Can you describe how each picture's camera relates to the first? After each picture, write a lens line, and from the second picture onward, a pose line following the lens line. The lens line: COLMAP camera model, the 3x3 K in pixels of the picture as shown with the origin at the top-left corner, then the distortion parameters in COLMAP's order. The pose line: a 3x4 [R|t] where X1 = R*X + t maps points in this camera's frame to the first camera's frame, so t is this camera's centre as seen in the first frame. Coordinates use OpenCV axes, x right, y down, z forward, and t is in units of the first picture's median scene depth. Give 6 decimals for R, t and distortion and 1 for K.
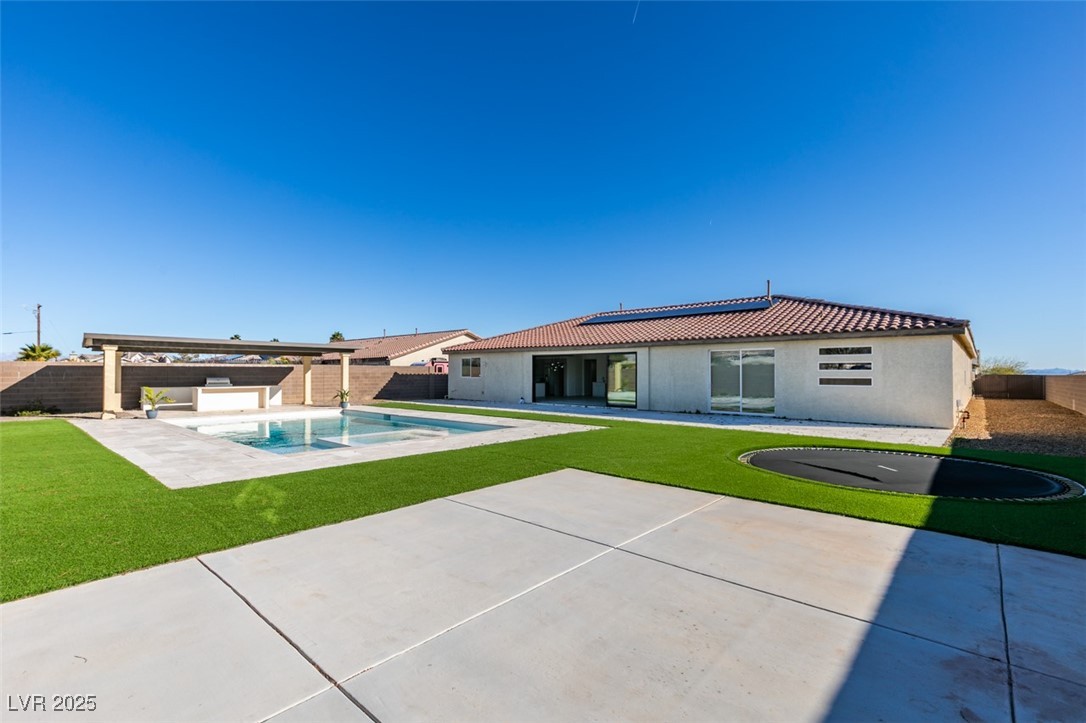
lens RADIAL K [[482.0, 0, 540.0], [0, 482.0, 366.0], [0, 0, 1]] dist [0.010365, -0.000151]
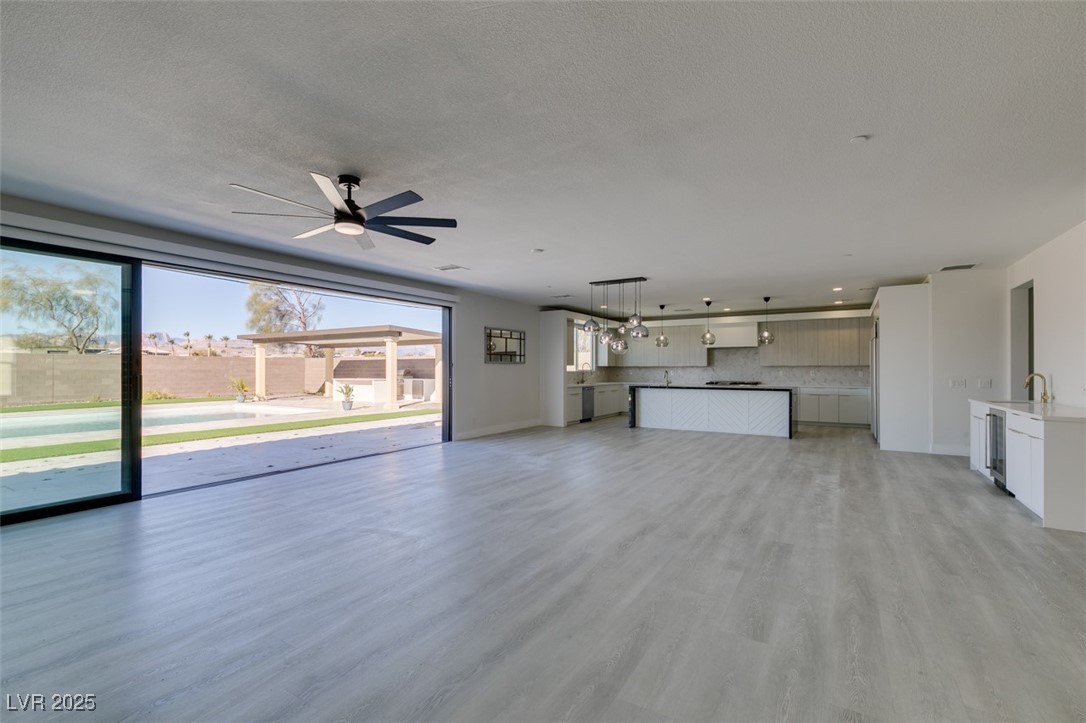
lens RADIAL K [[485.4, 0, 540.7], [0, 485.4, 369.7], [0, 0, 1]] dist [0.008509, -0.002181]
pose [[0.177050, 0.001150, -0.984201, 0.422997], [0.009860, 0.999947, 0.002942, 0.026491], [0.984152, -0.010225, 0.177029, 1.294951]]
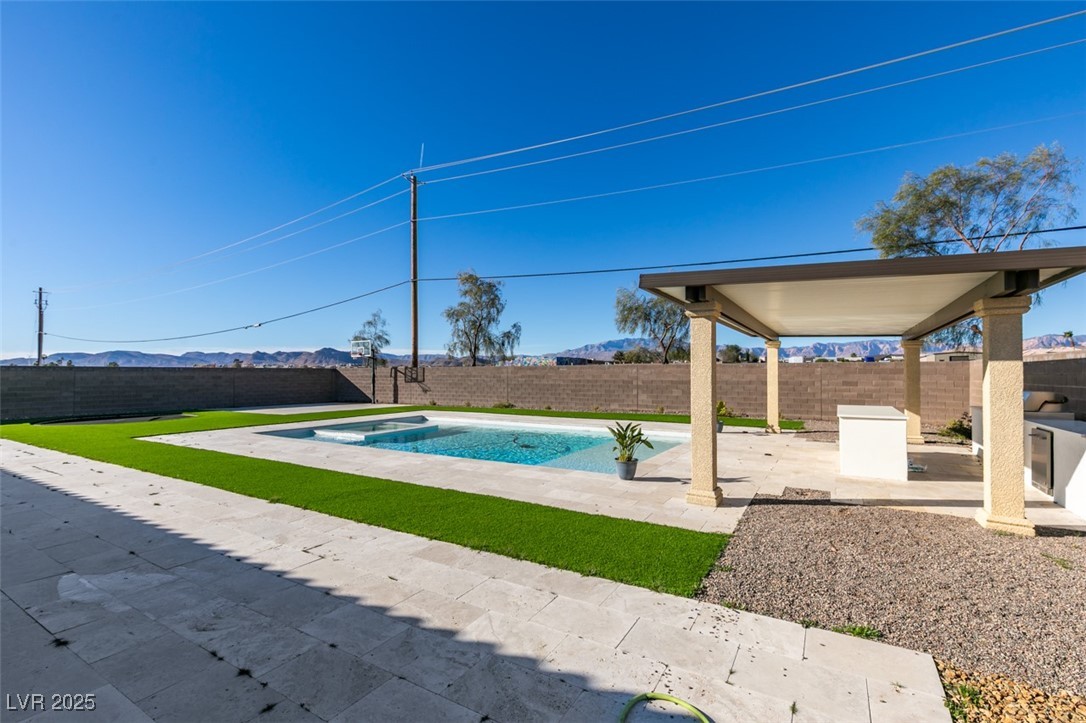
lens RADIAL K [[482.0, 0, 538.3], [0, 482.0, 361.5], [0, 0, 1]] dist [0.010365, -0.000151]
pose [[-0.983281, -0.002608, -0.182075, -0.317166], [0.004036, 0.999340, -0.036110, 0.016584], [0.182049, -0.036242, -0.982621, 1.486992]]
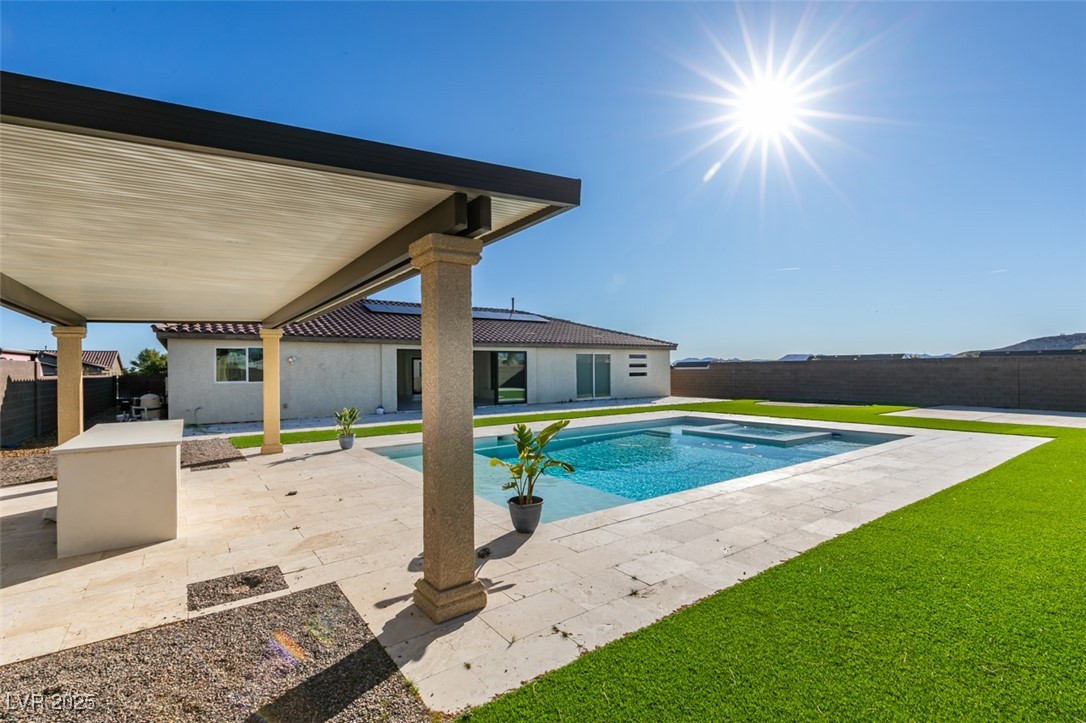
lens RADIAL K [[482.0, 0, 536.3], [0, 482.0, 365.8], [0, 0, 1]] dist [0.010365, -0.000151]
pose [[0.217692, 0.005446, 0.976002, -0.934534], [-0.002330, 0.999984, -0.005060, 0.009307], [-0.976015, -0.001173, 0.217701, 0.805514]]
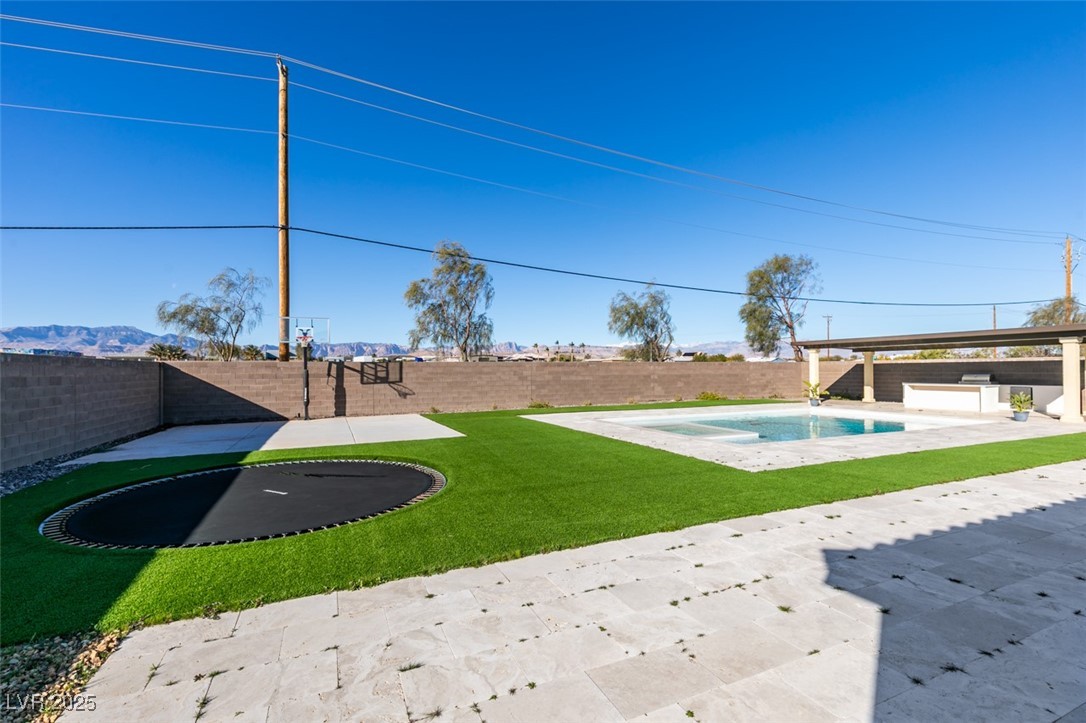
lens RADIAL K [[482.0, 0, 538.2], [0, 482.0, 360.5], [0, 0, 1]] dist [0.010365, -0.000151]
pose [[-0.415918, -0.015368, -0.909272, 0.525503], [0.017061, 0.999549, -0.024698, 0.008714], [0.909242, -0.025786, -0.415468, 0.748945]]
